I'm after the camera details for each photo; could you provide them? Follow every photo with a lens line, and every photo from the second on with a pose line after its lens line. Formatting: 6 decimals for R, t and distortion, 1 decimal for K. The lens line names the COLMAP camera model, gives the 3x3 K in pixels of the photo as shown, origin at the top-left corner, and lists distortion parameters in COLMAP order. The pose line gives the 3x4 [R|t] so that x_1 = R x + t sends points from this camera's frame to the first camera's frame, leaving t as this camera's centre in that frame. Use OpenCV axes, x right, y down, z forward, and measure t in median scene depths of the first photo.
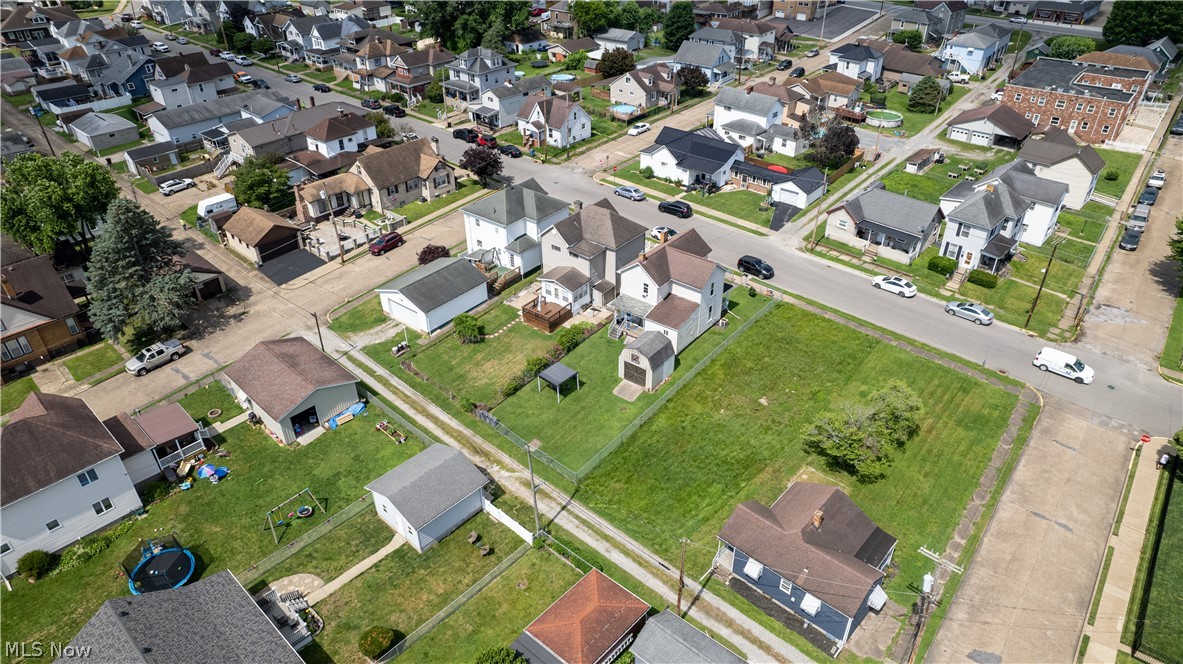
lens RADIAL K [[759.7, 0, 596.8], [0, 759.7, 337.2], [0, 0, 1]] dist [-0.084765, 0.076938]
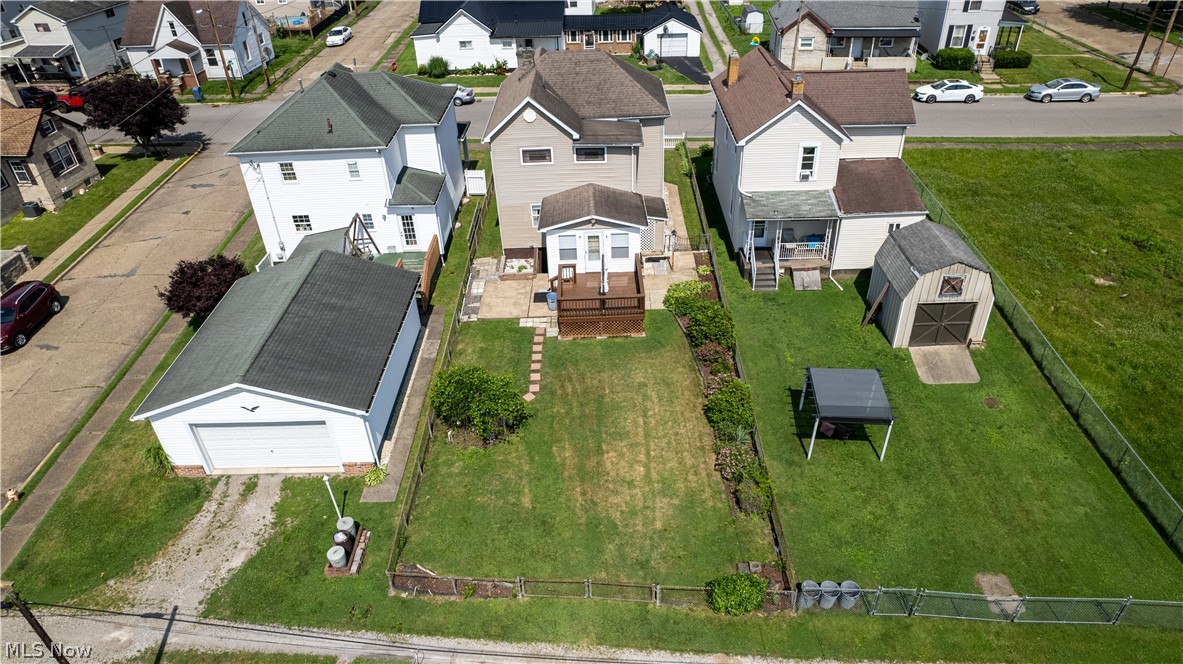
lens RADIAL K [[759.7, 0, 596.8], [0, 759.7, 337.2], [0, 0, 1]] dist [-0.084765, 0.076938]
pose [[0.783387, -0.369252, 0.499958, -0.238757], [0.367806, 0.923841, 0.106001, -0.046687], [-0.501023, 0.100847, 0.859538, 0.532015]]
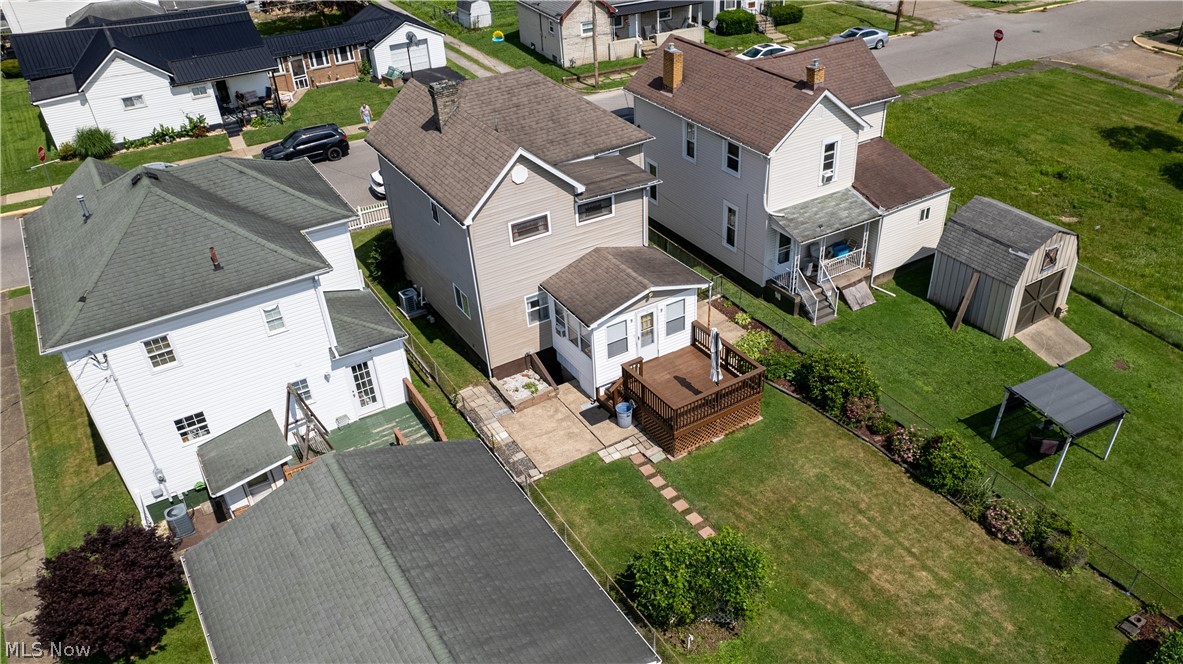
lens RADIAL K [[895.6, 0, 635.2], [0, 895.6, 401.6], [0, 0, 1]] dist [-0.094119, 0.095123]
pose [[0.322270, -0.568774, 0.756729, -0.299314], [0.545533, 0.764878, 0.342571, -0.139330], [-0.773651, 0.302421, 0.556782, 0.672665]]
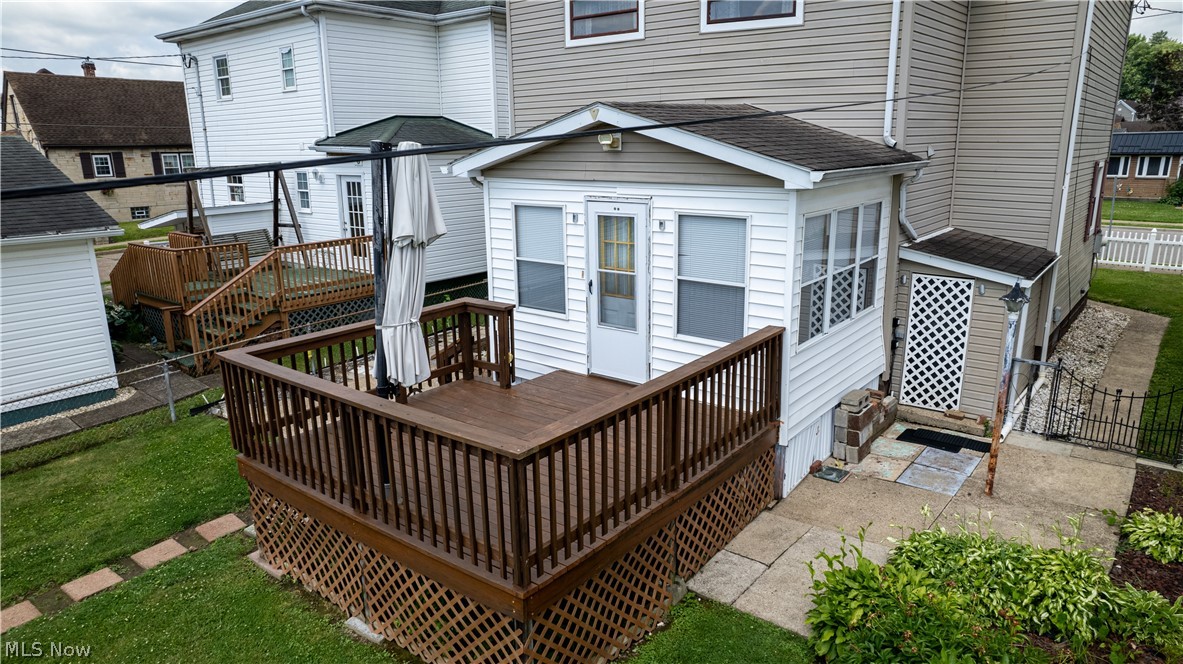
lens RADIAL K [[759.7, 0, 596.8], [0, 759.7, 337.2], [0, 0, 1]] dist [-0.084765, 0.076938]
pose [[0.999877, -0.005618, -0.014648, -0.045381], [0.000533, 0.945321, -0.326140, -0.012317], [0.015680, 0.326092, 0.945208, 0.756772]]
